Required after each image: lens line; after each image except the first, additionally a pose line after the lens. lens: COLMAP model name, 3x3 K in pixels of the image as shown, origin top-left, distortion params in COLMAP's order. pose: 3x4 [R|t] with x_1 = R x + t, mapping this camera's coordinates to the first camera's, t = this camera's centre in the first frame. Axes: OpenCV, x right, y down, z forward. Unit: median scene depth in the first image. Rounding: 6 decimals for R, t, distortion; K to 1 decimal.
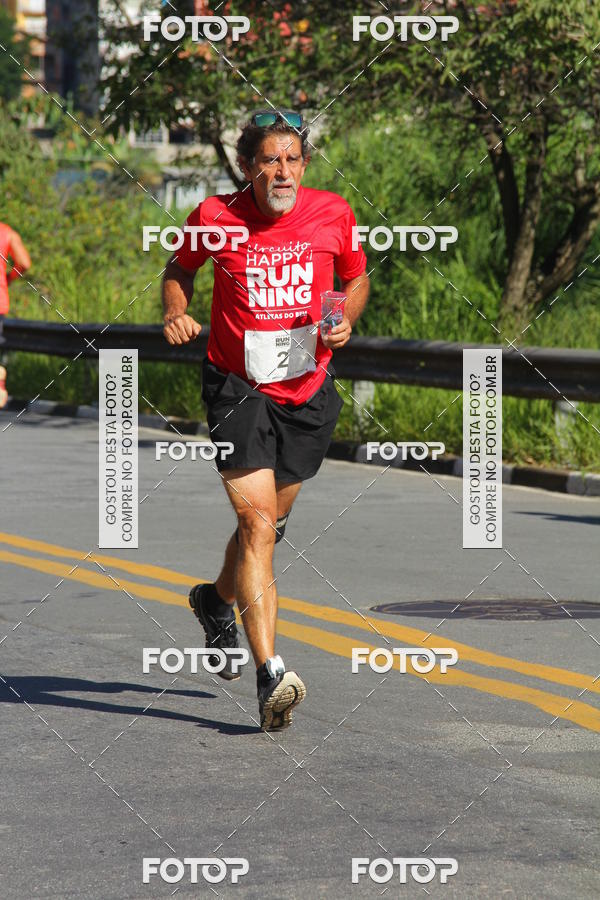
lens RADIAL K [[3931.7, 0, 321.6], [0, 3931.7, 429.8], [0, 0, 1]] dist [0.684568, 1.505989]
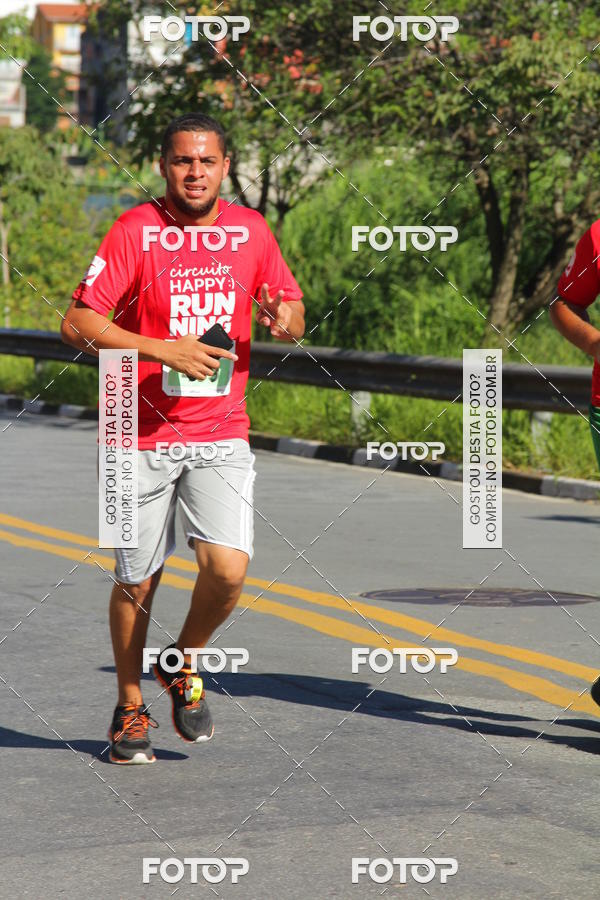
lens RADIAL K [[4043.4, 0, 300.8], [0, 4043.4, 486.2], [0, 0, 1]] dist [0.887119, -8.197733]
pose [[0.999772, 0.012630, -0.017189, 0.013834], [-0.012394, 0.999828, 0.013761, -0.001211], [0.017360, -0.013545, 0.999758, -0.143064]]
